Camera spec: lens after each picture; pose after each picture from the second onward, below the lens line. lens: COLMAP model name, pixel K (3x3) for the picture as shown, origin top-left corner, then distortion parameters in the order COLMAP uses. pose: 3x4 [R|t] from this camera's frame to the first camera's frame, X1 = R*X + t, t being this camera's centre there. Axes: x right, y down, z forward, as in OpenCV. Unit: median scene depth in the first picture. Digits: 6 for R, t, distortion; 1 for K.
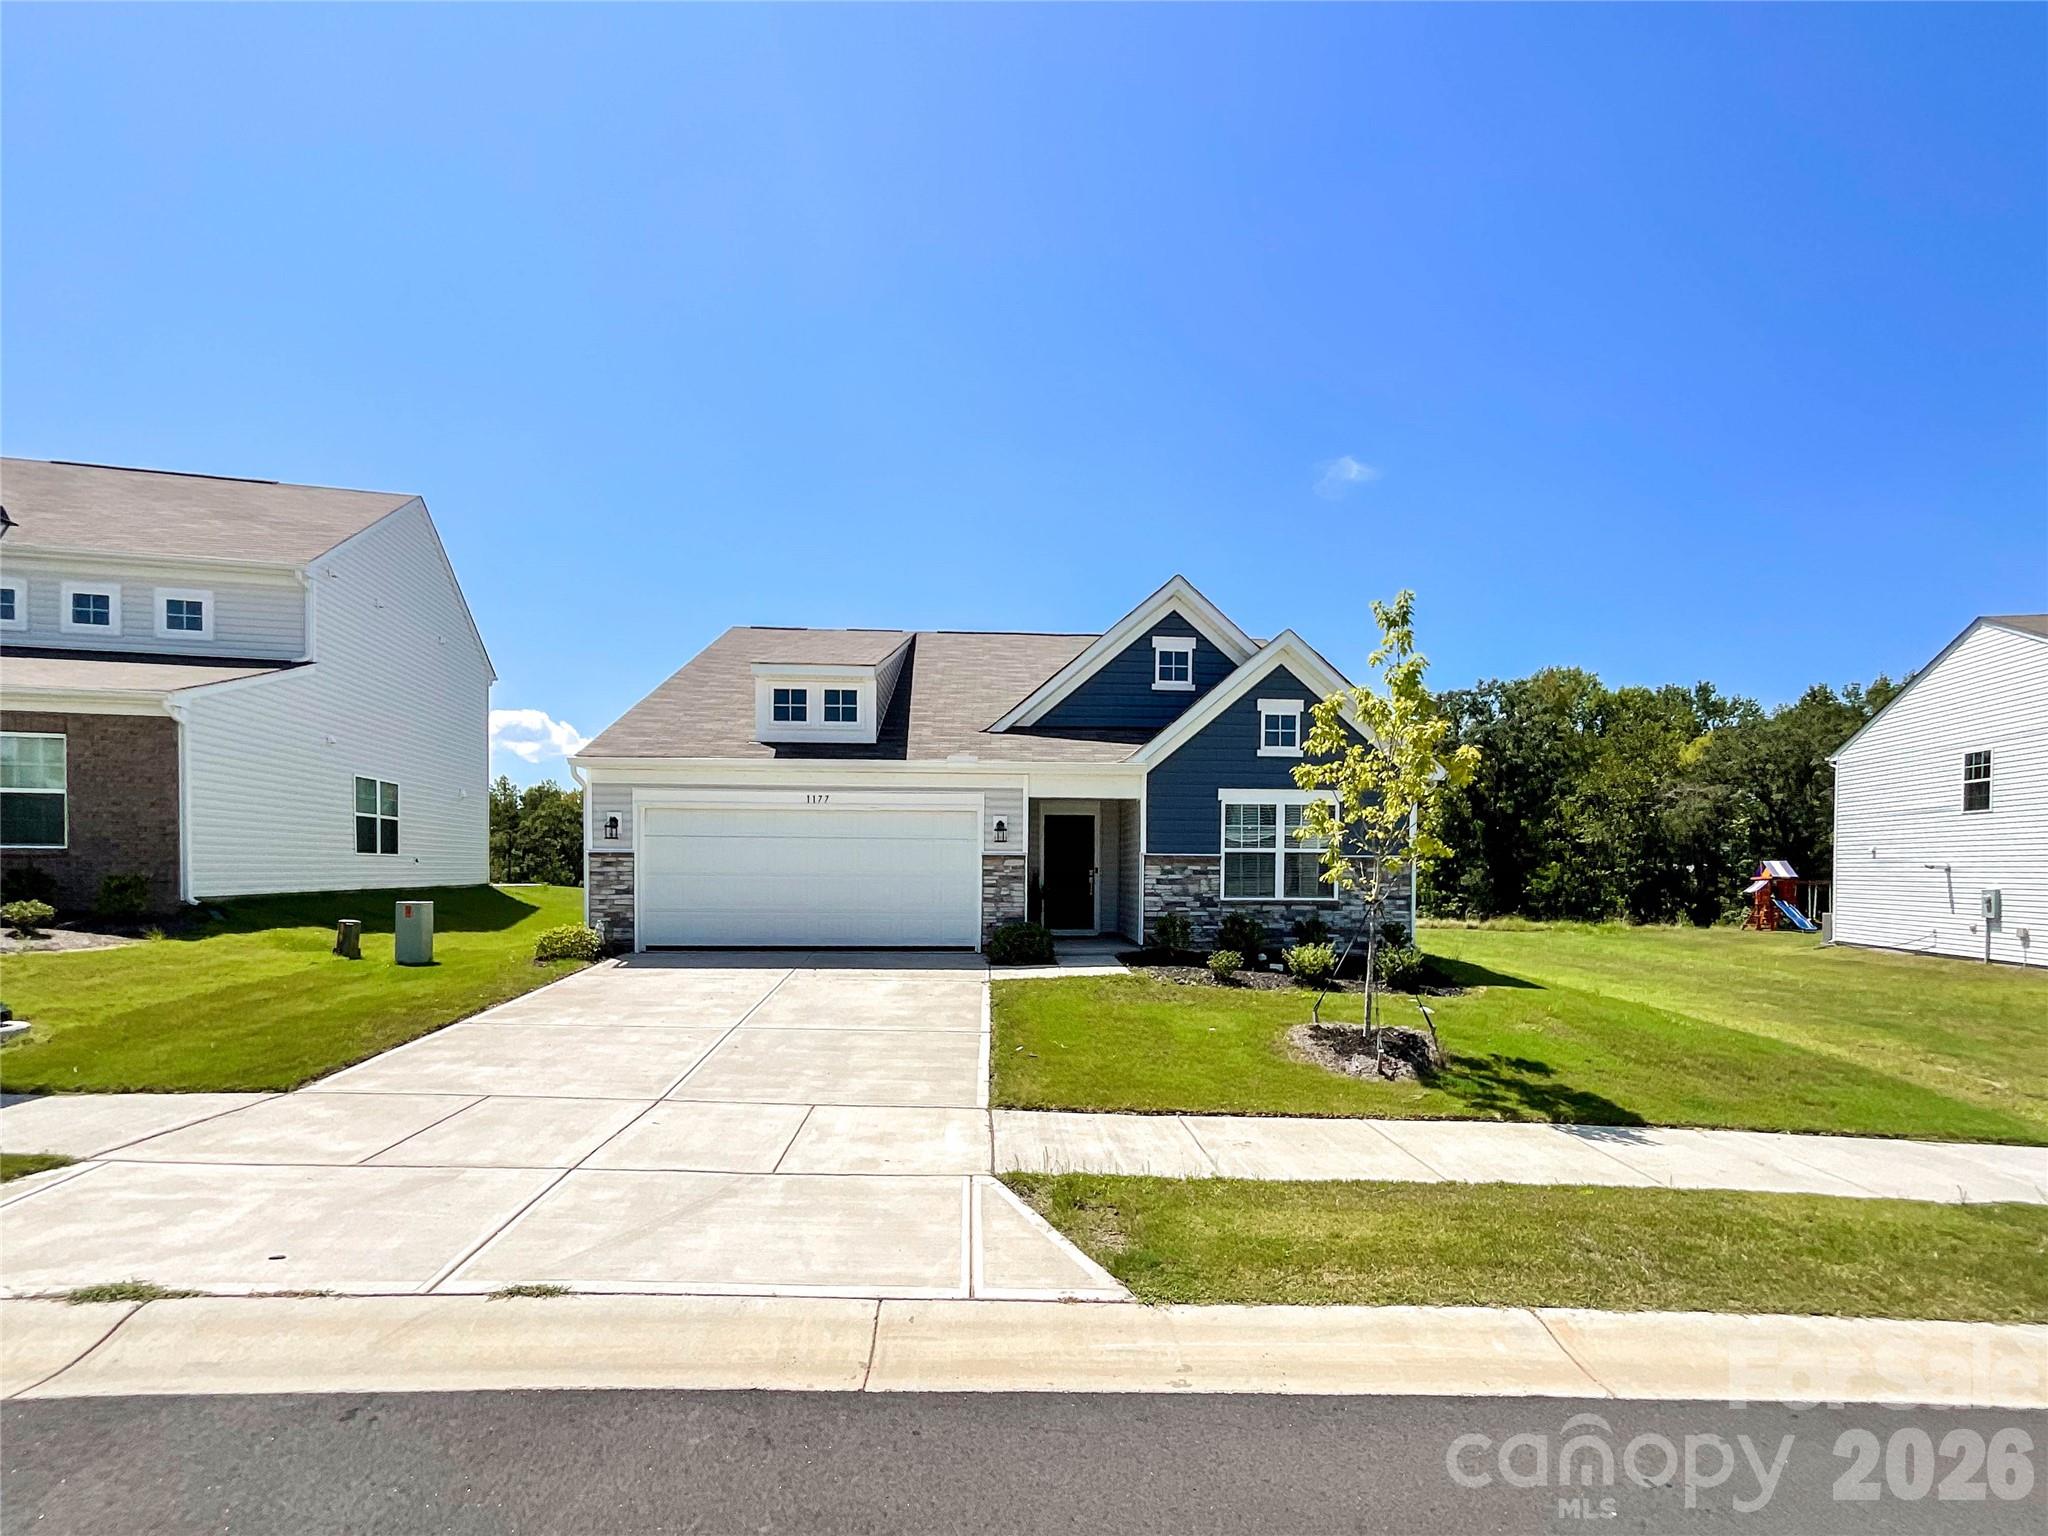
lens RADIAL K [[880.7, 0, 934.9], [0, 880.7, 878.3], [0, 0, 1]] dist [-0.001477, -0.000009]
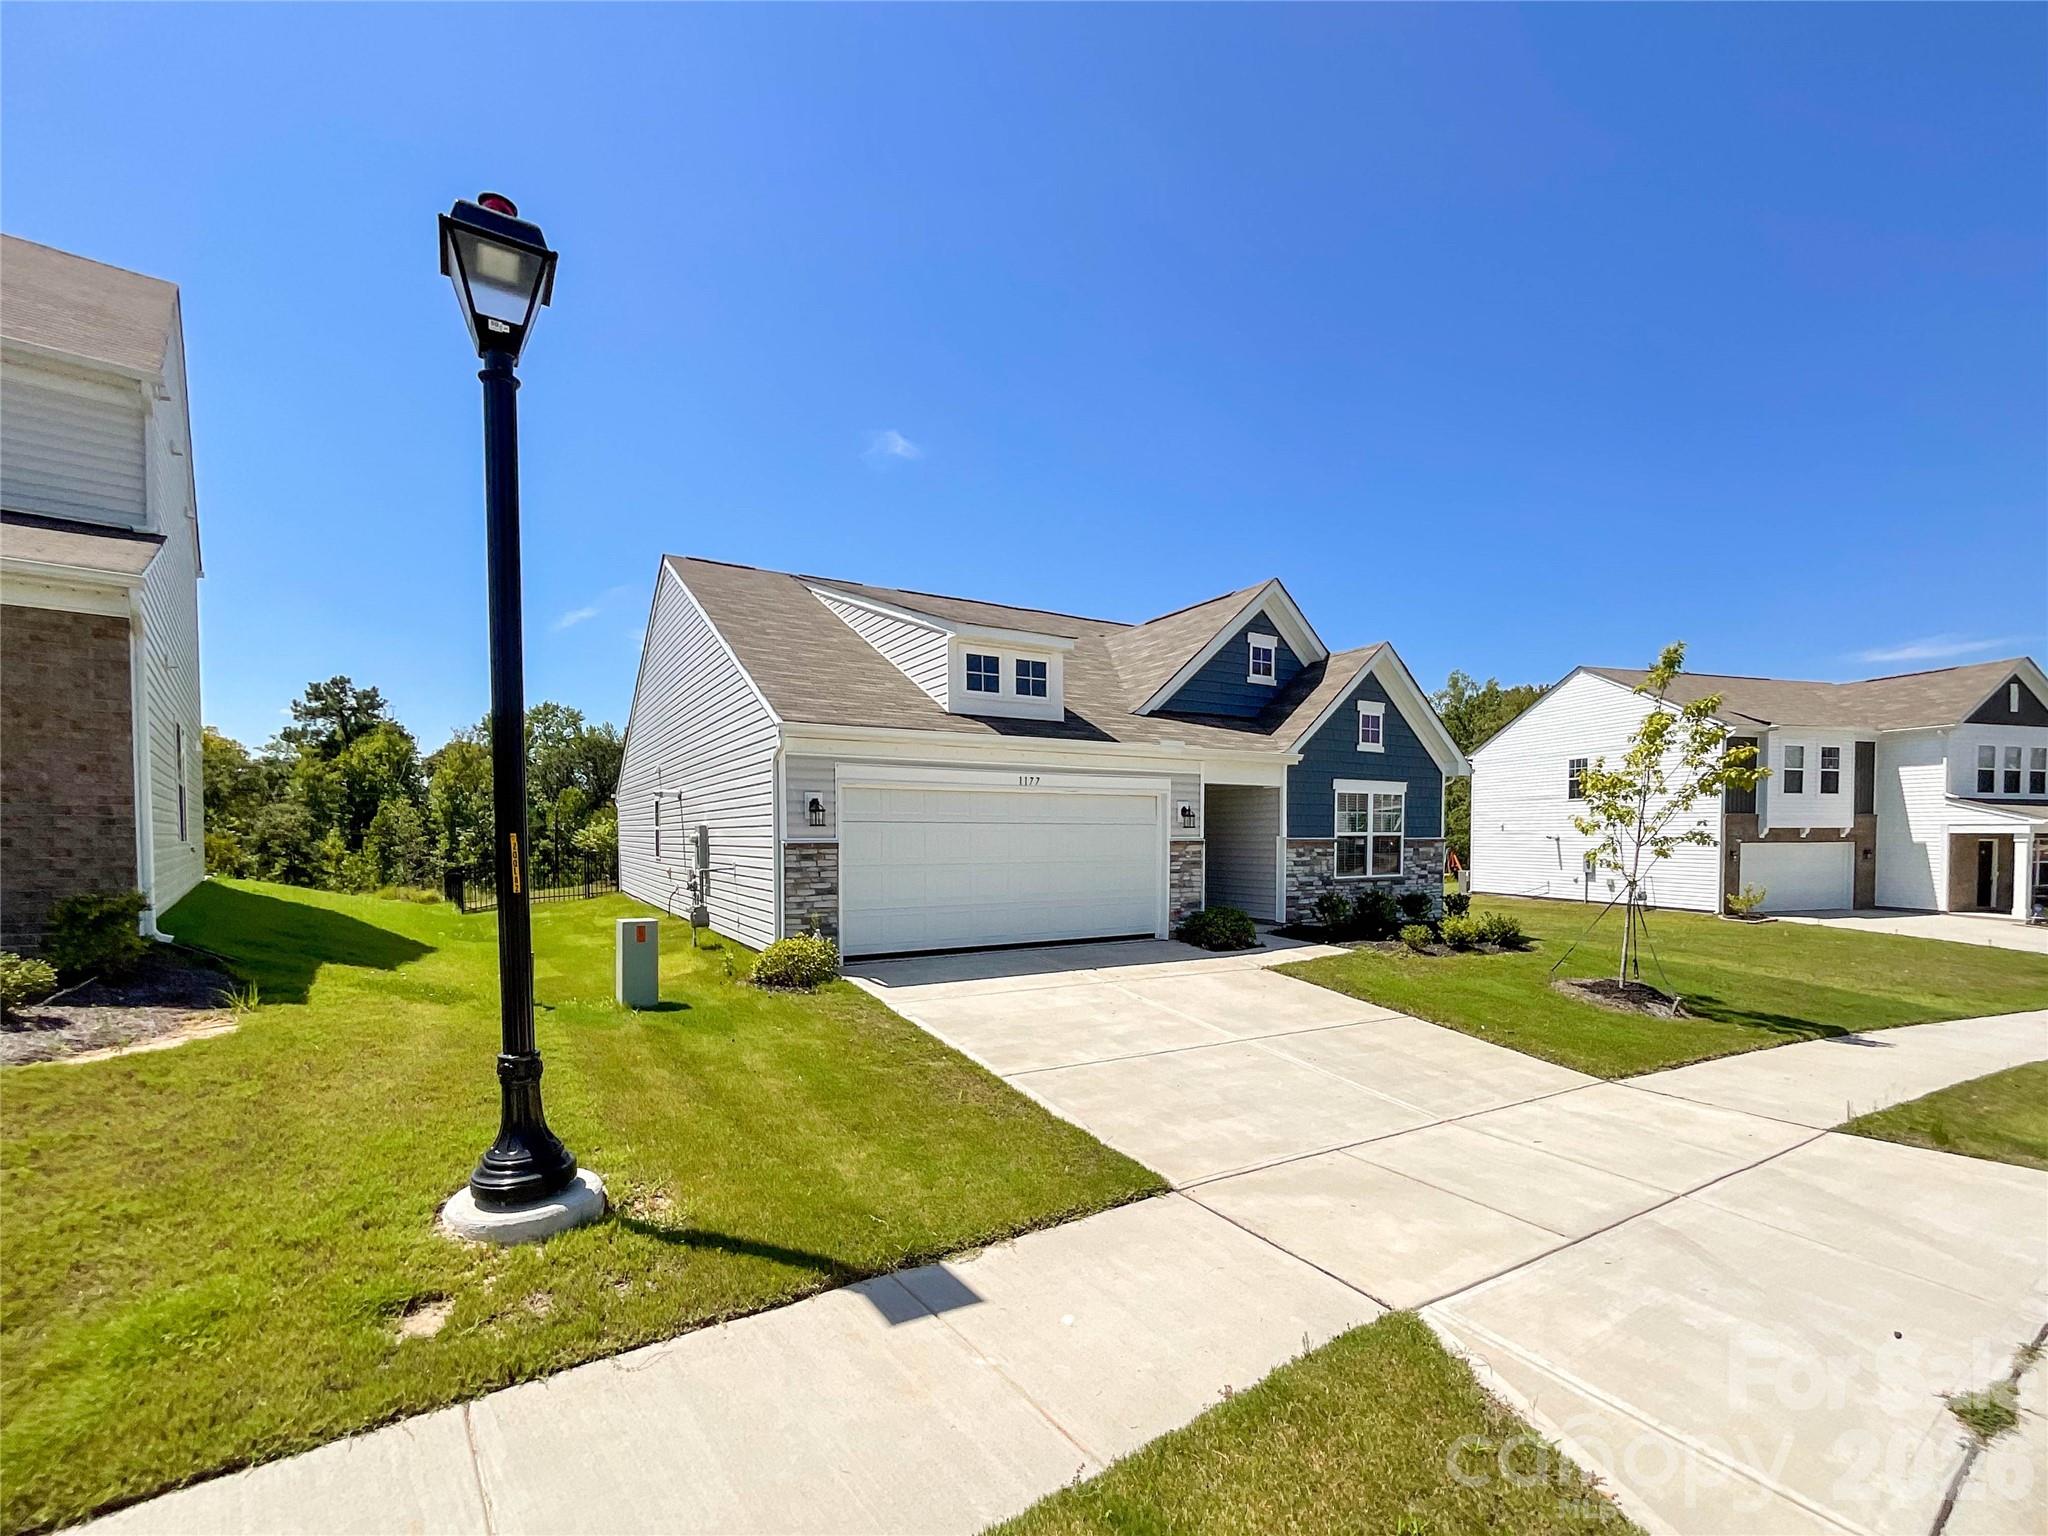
lens RADIAL K [[936.5, 0, 912.7], [0, 936.5, 857.6], [0, 0, 1]] dist [0.001070, 0.000018]
pose [[0.875794, -0.020854, 0.482234, -0.711901], [0.011714, 0.999690, 0.021956, -0.034383], [-0.482542, -0.013580, 0.875767, 0.216050]]
